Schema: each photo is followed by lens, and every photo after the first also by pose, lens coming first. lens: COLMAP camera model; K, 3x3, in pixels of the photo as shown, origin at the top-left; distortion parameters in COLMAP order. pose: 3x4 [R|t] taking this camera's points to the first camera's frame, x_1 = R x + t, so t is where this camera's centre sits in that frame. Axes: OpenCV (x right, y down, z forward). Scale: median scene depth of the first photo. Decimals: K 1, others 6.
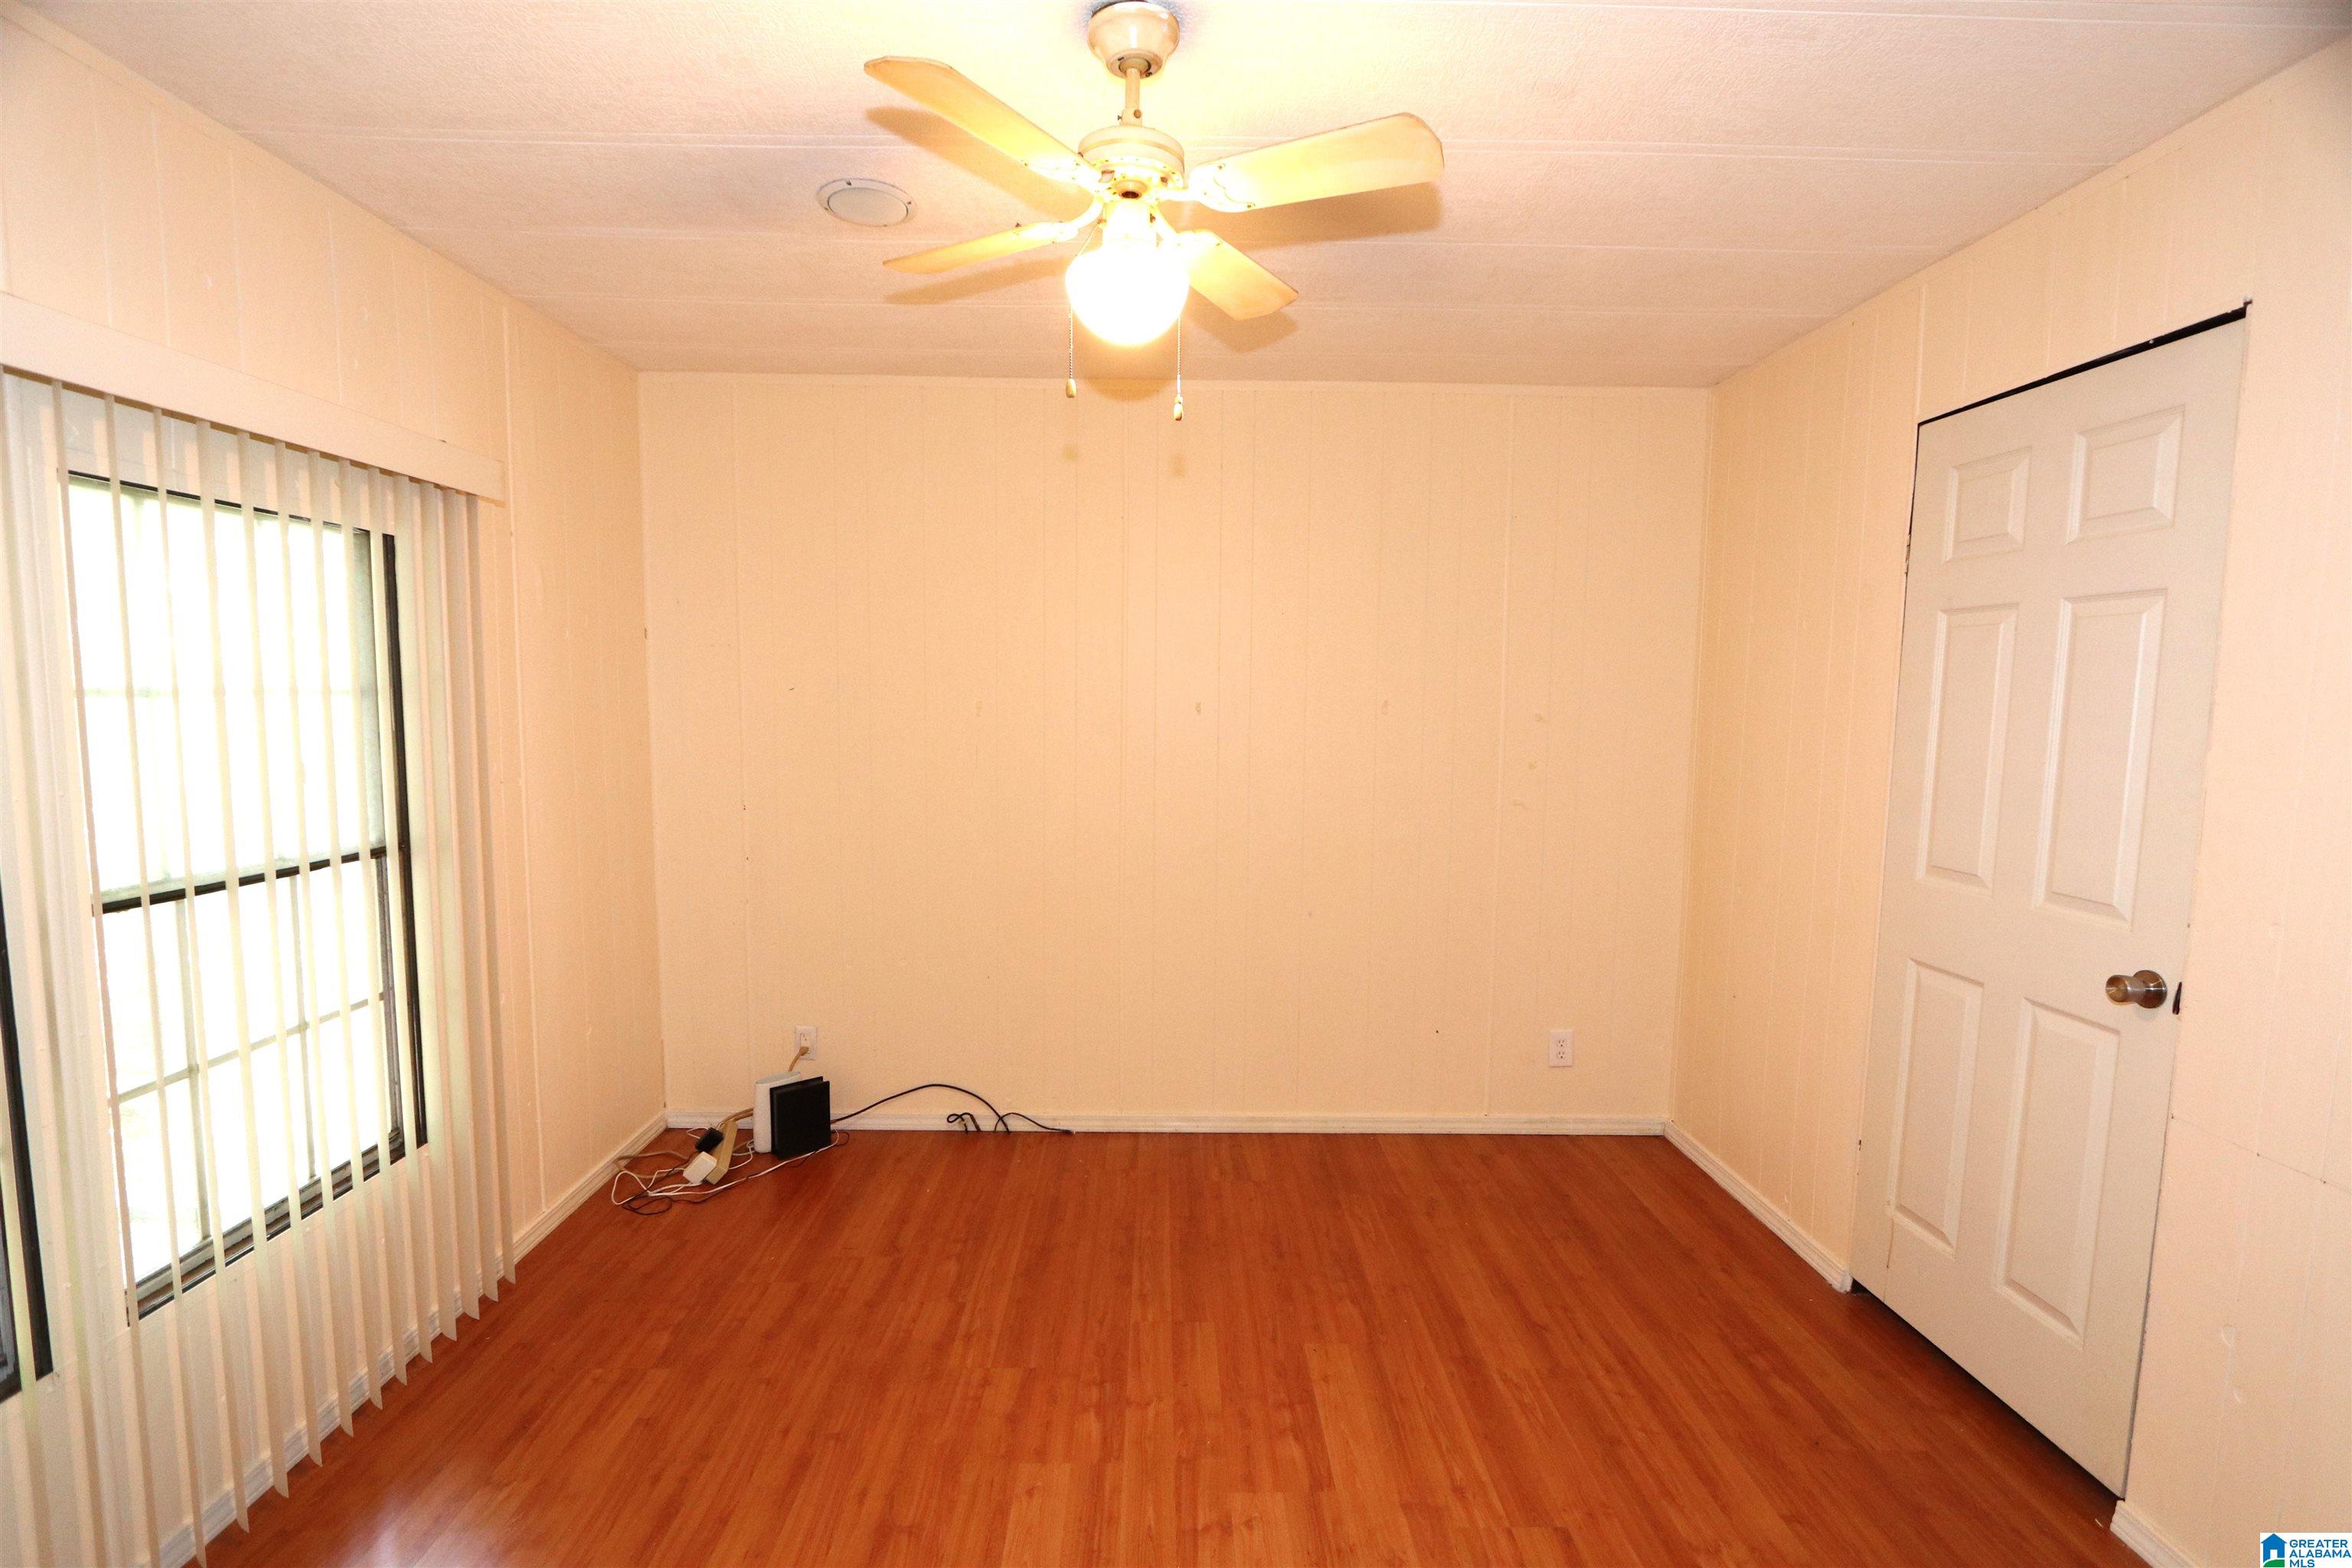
lens RADIAL K [[1087.3, 0, 1180.0], [0, 1087.3, 796.3], [0, 0, 1]] dist [-0.016518, 0.001296]
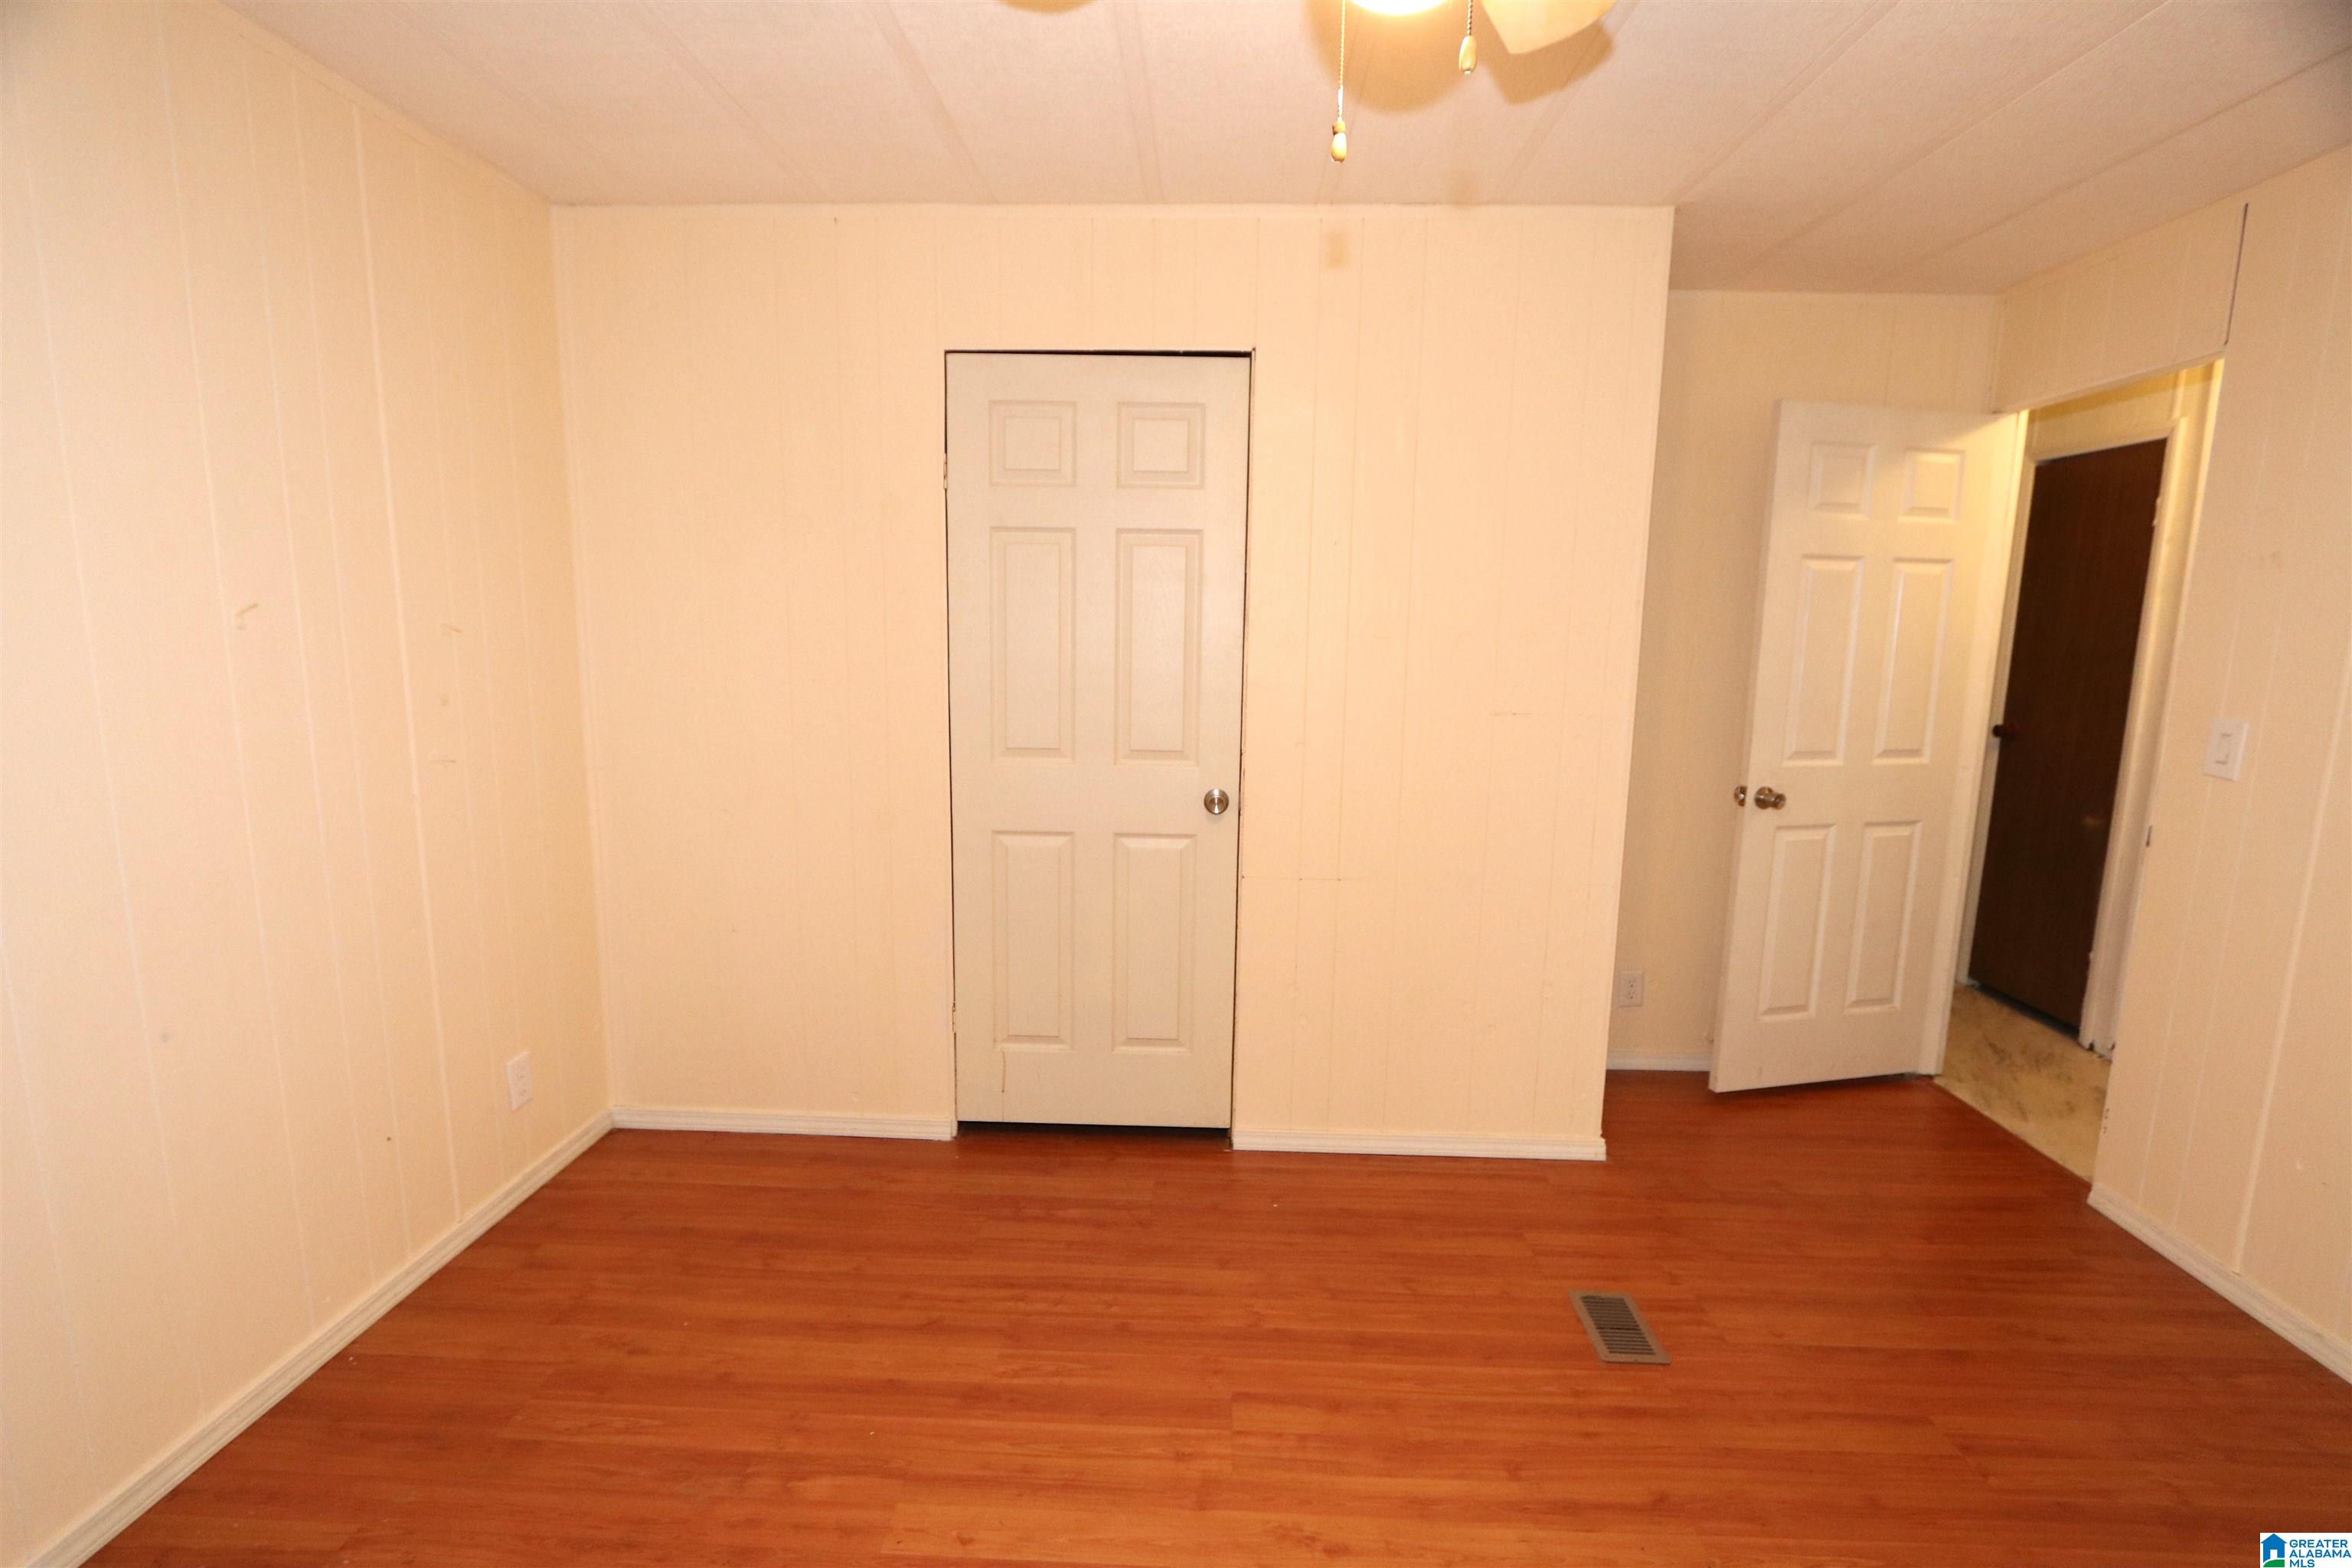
lens RADIAL K [[1087.3, 0, 1180.0], [0, 1087.3, 796.3], [0, 0, 1]] dist [-0.016518, 0.001296]
pose [[0.059061, -0.170088, 0.983657, -0.473488], [0.079702, 0.983035, 0.165195, -0.065728], [-0.995067, 0.068643, 0.071616, 0.739003]]
